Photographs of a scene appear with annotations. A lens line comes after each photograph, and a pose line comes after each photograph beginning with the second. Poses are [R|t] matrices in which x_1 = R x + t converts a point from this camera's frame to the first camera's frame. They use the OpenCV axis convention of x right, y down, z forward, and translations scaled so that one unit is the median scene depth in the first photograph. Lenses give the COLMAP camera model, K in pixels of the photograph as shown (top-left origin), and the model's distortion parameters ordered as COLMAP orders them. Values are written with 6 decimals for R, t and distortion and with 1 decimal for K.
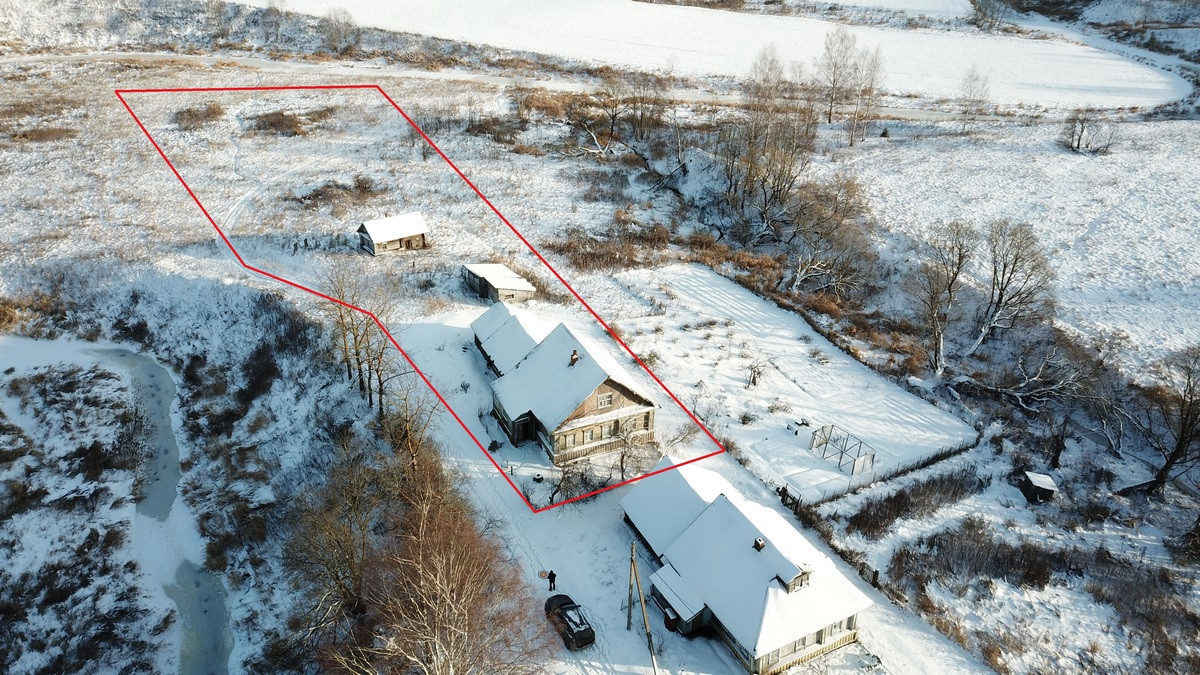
lens RADIAL K [[910.1, 0, 599.7], [0, 910.1, 335.4], [0, 0, 1]] dist [0.002767, 0.008370]
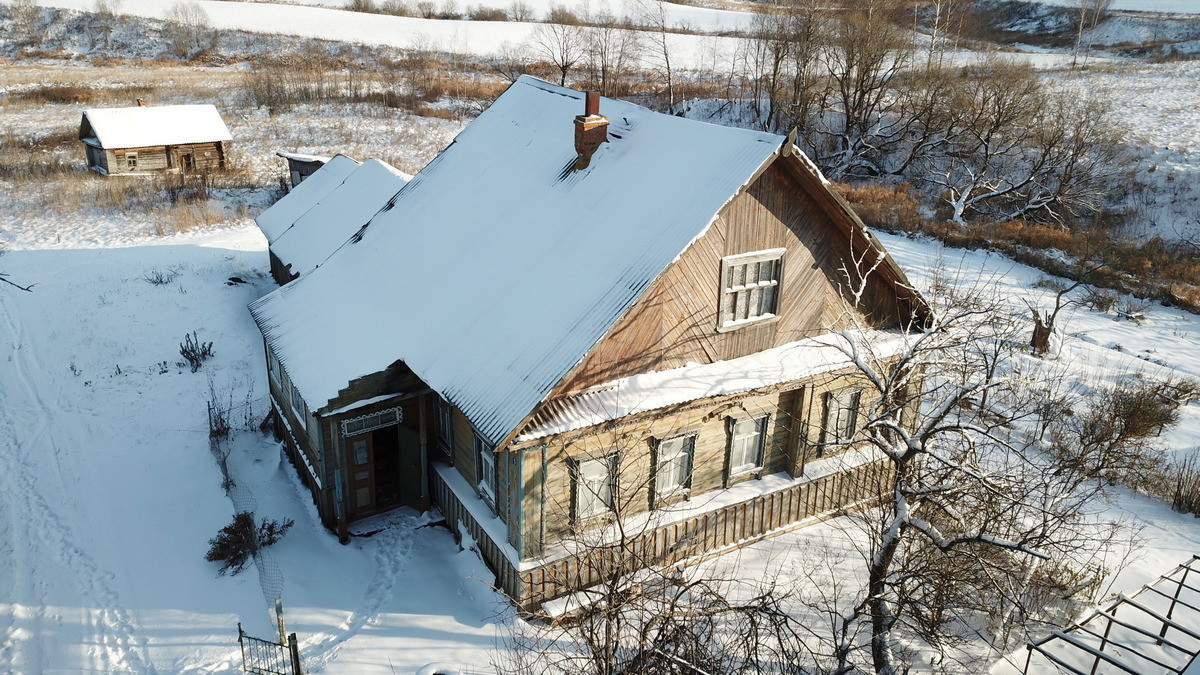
lens RADIAL K [[910.1, 0, 596.7], [0, 910.1, 341.4], [0, 0, 1]] dist [0.002767, 0.008370]
pose [[0.996299, -0.034103, 0.078906, -0.034419], [0.043985, 0.990915, -0.127091, 0.079681], [-0.073855, 0.130091, 0.988748, 0.580226]]
